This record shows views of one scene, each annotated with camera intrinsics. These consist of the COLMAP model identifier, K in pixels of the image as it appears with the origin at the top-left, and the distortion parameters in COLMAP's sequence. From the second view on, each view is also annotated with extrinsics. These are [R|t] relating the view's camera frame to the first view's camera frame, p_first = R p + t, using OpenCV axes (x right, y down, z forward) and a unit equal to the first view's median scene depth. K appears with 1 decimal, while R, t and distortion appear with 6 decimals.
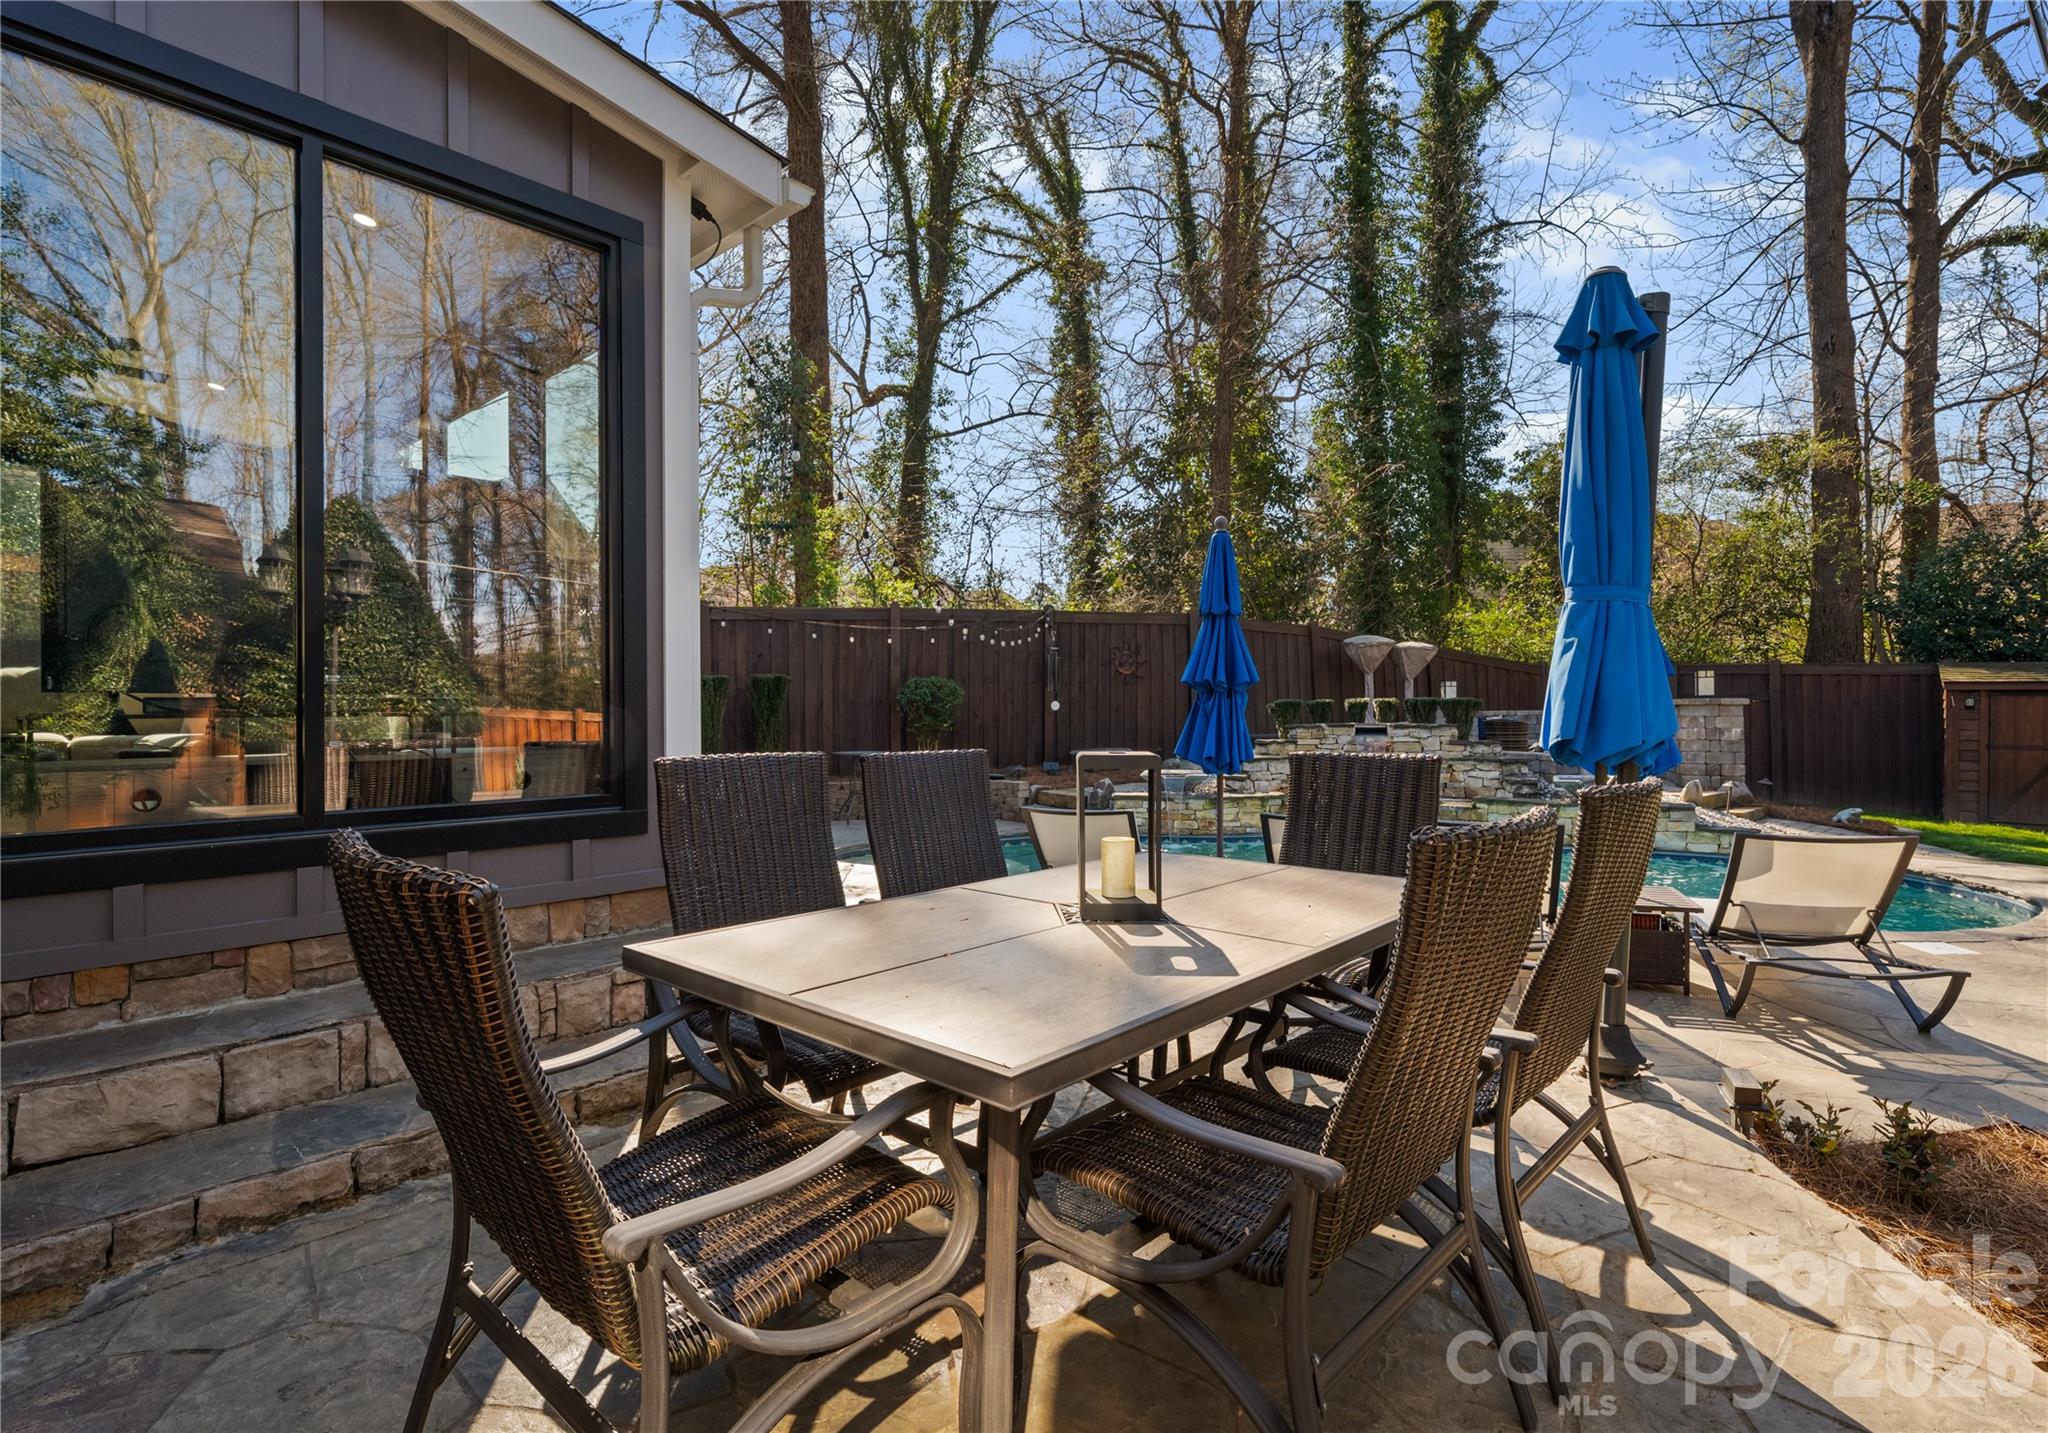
lens RADIAL K [[1022.6, 0, 1007.9], [0, 1022.6, 710.2], [0, 0, 1]] dist [0.000388, -0.000326]
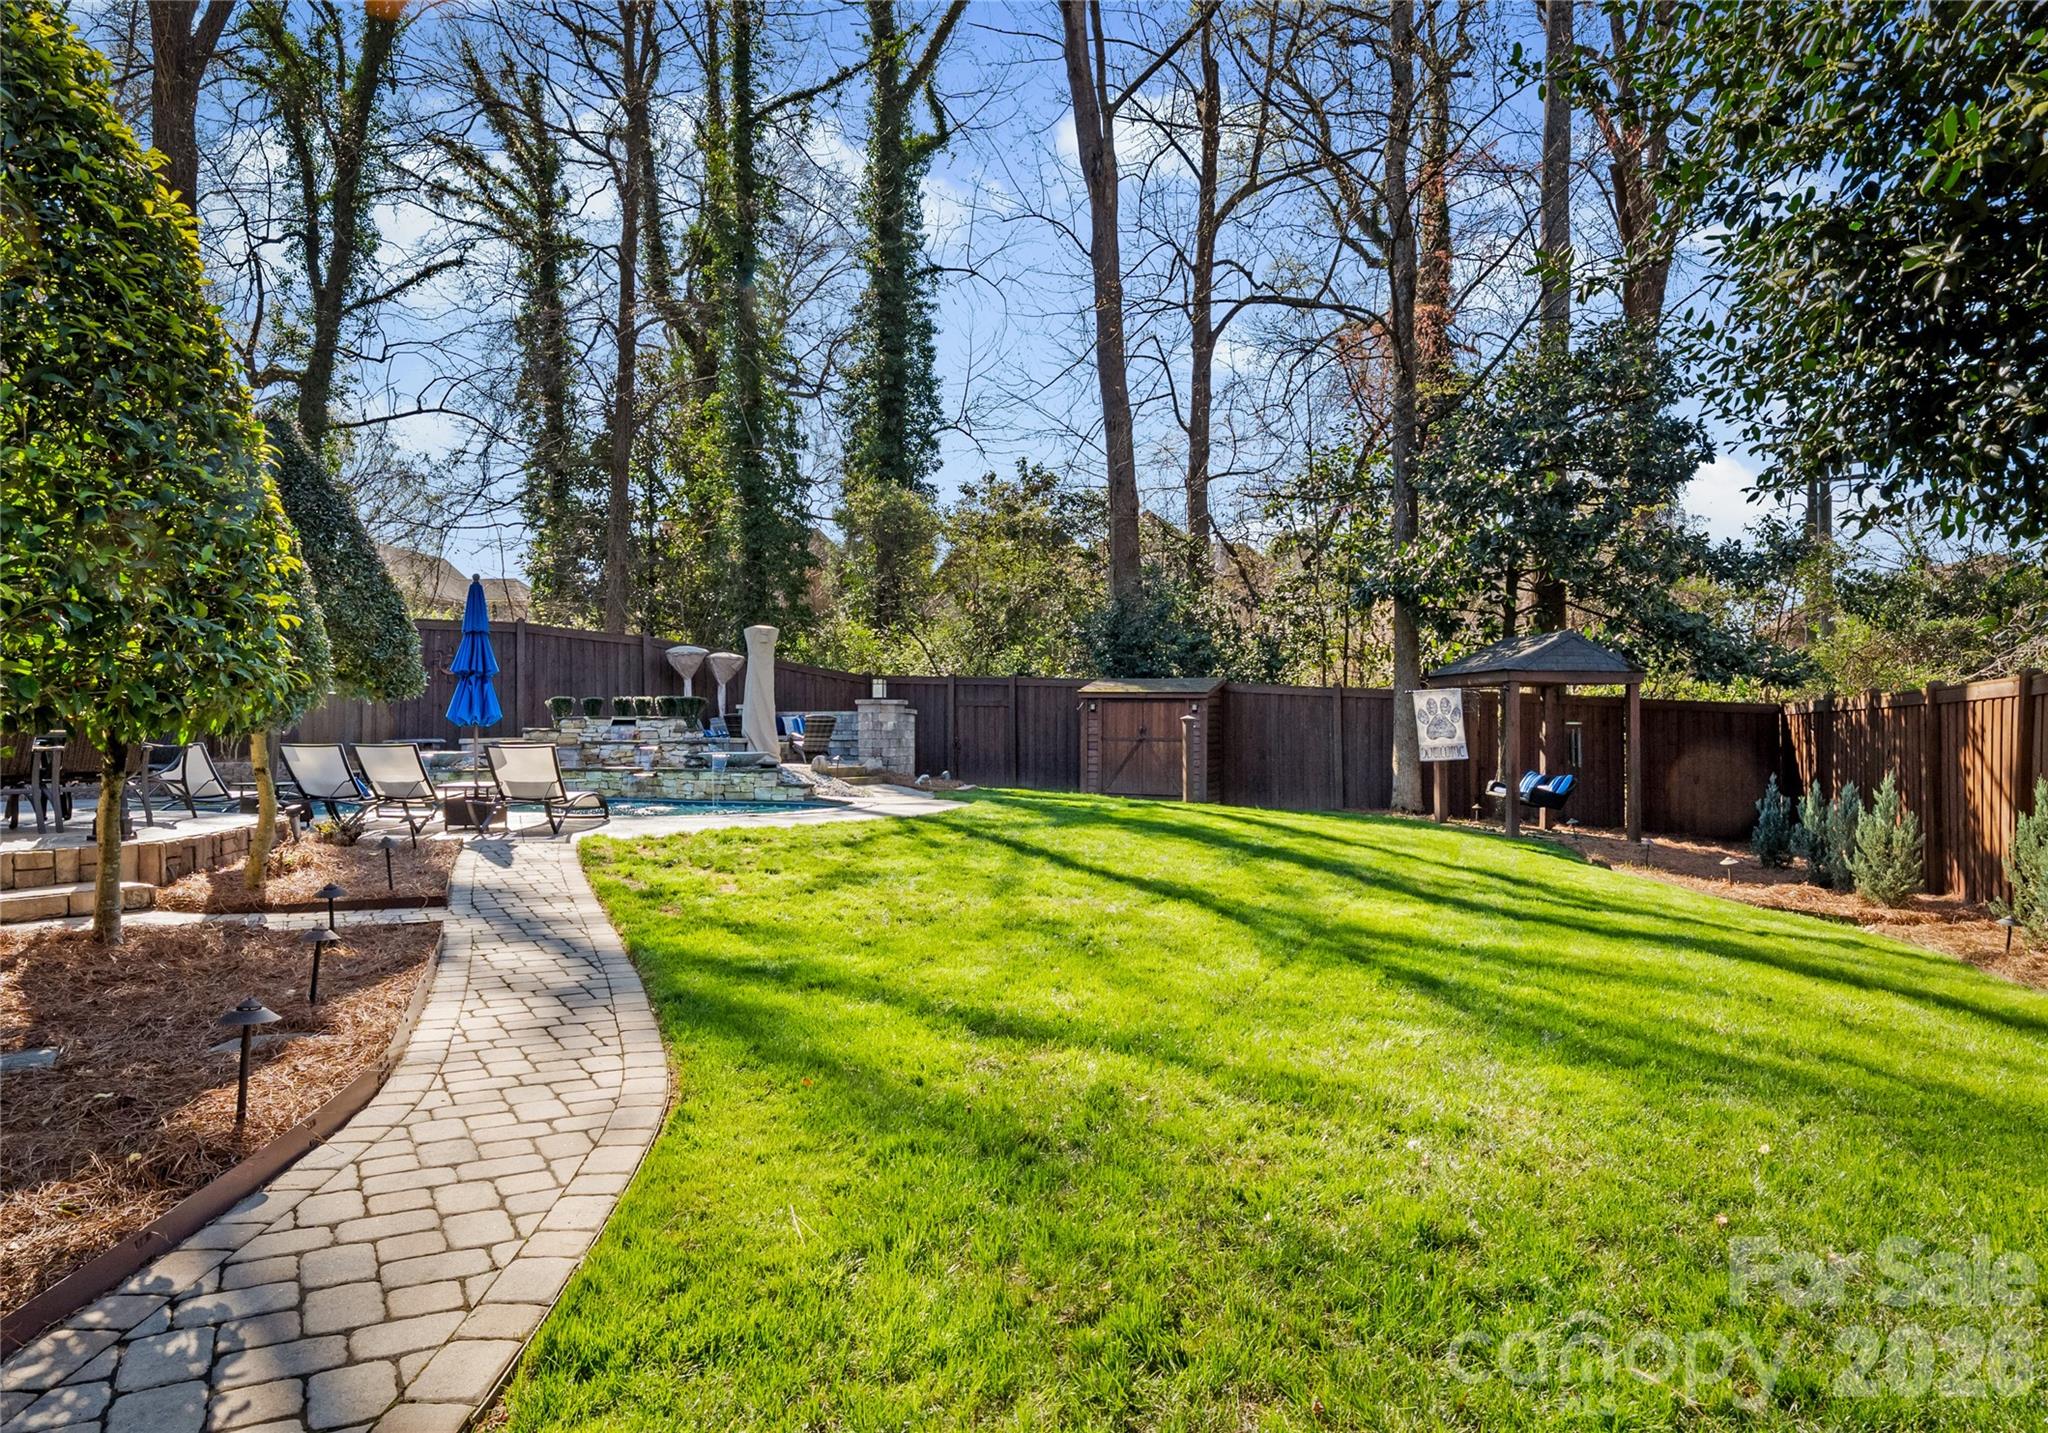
lens RADIAL K [[1271.7, 0, 1024.0], [0, 1271.7, 716.5], [0, 0, 1]] dist [-0.006128, 0.000130]
pose [[0.949214, 0.010731, 0.314447, 0.261875], [-0.007066, 0.999893, -0.012795, 0.023545], [-0.314551, 0.009923, 0.949189, -0.504200]]
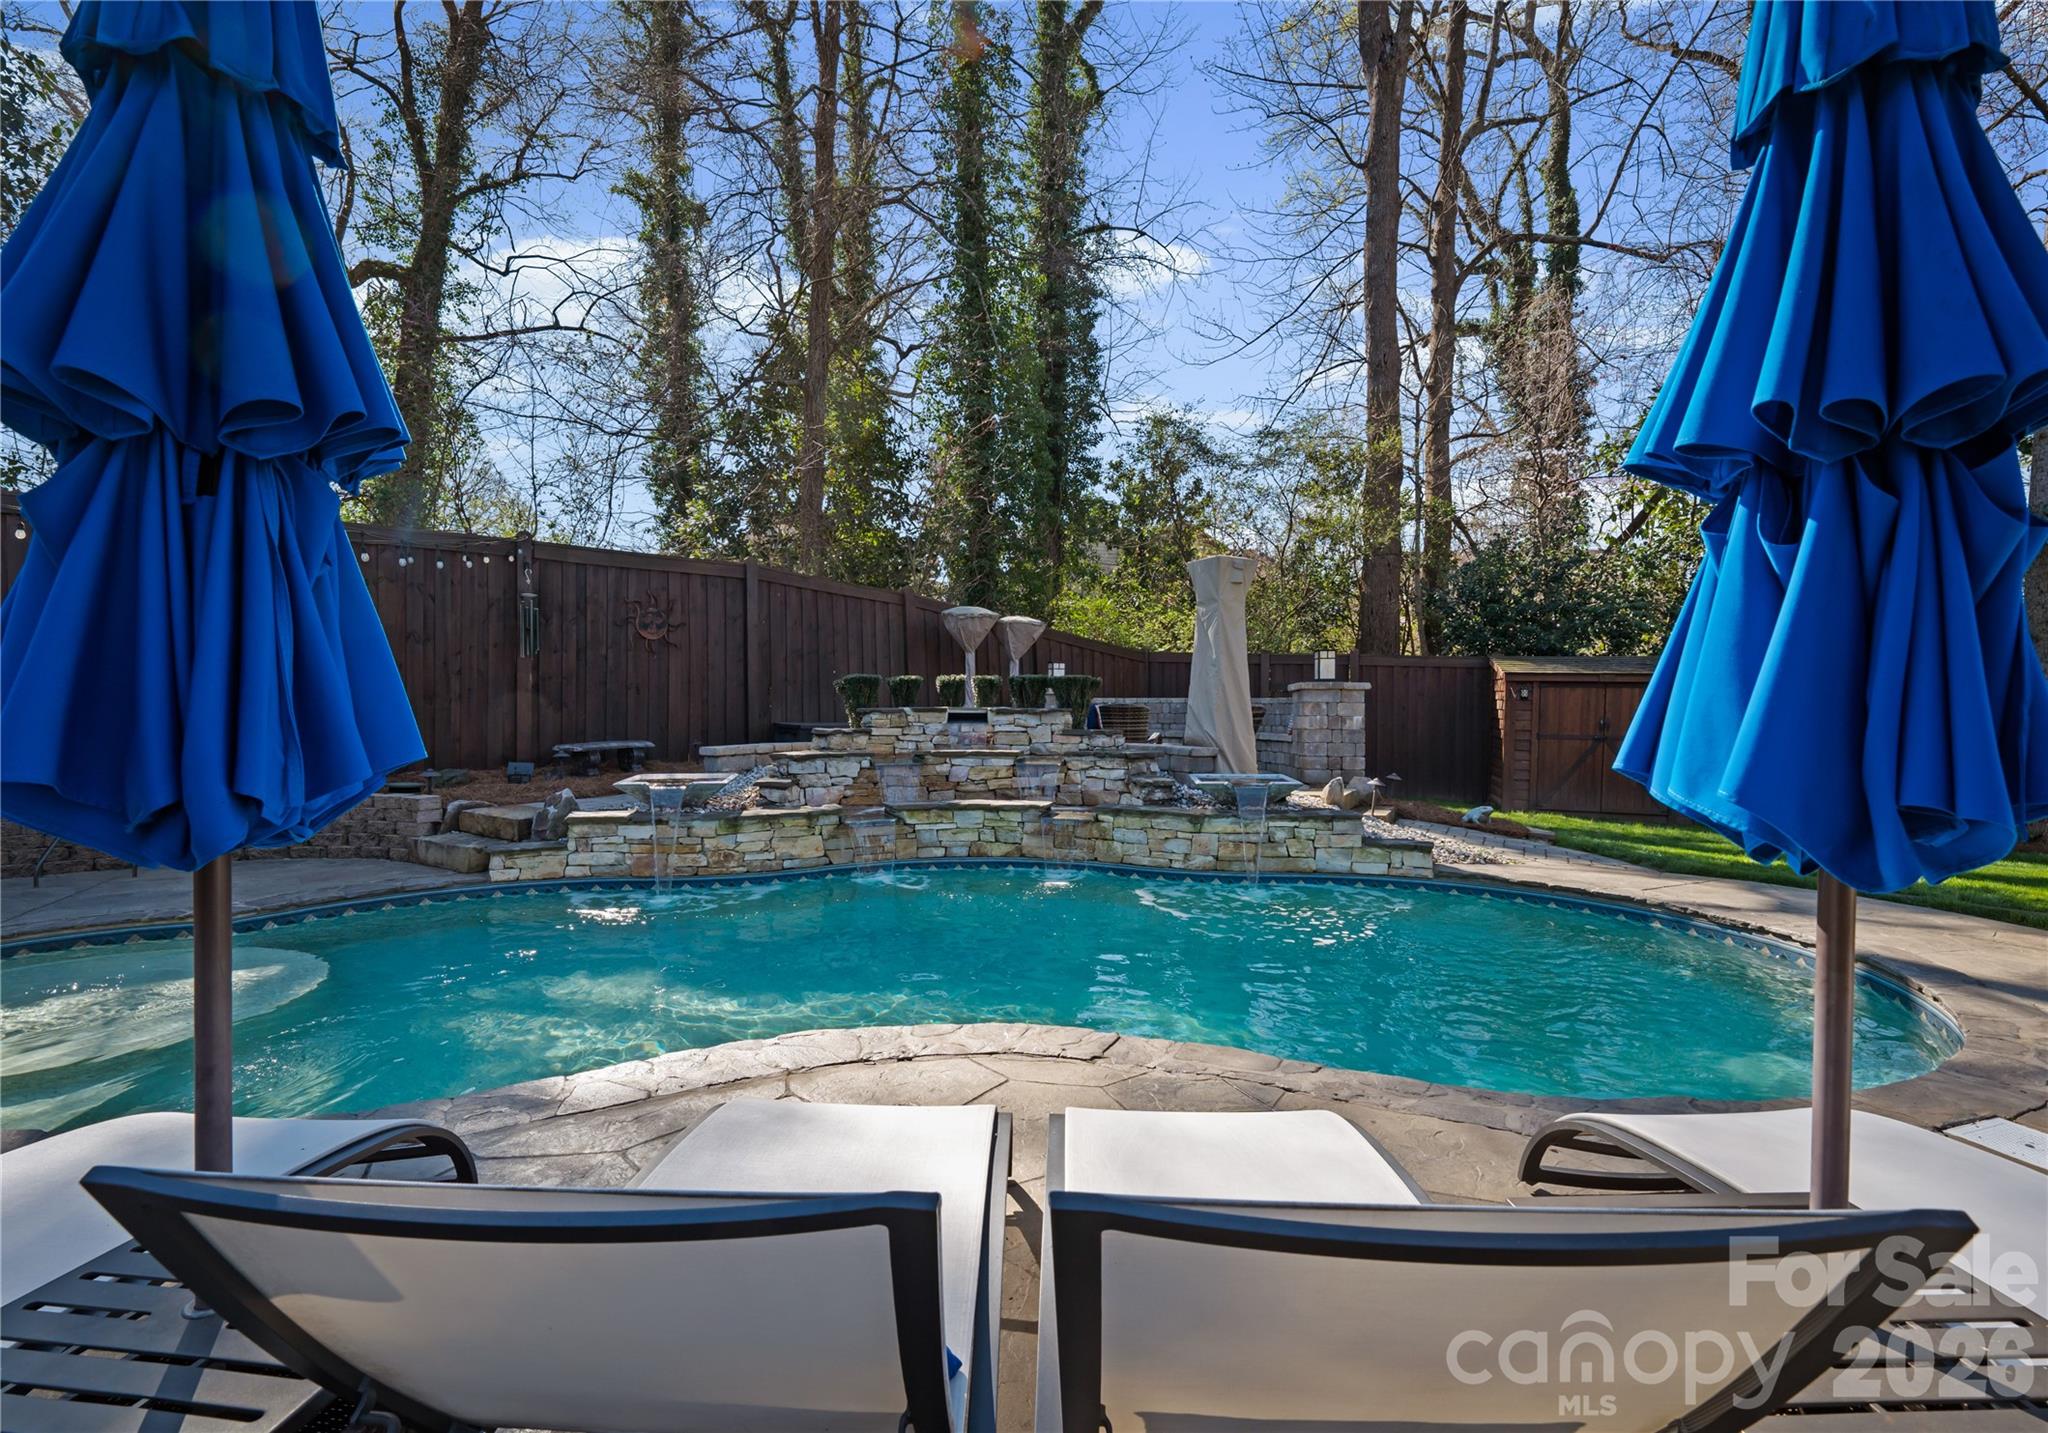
lens RADIAL K [[935.6, 0, 1024.0], [0, 935.6, 716.5], [0, 0, 1]] dist [-0.001000, -0.000306]
pose [[0.926610, 0.005987, 0.375975, 0.105191], [-0.009852, 0.999917, 0.008358, 0.010673], [-0.375894, -0.011449, 0.926592, 0.269583]]
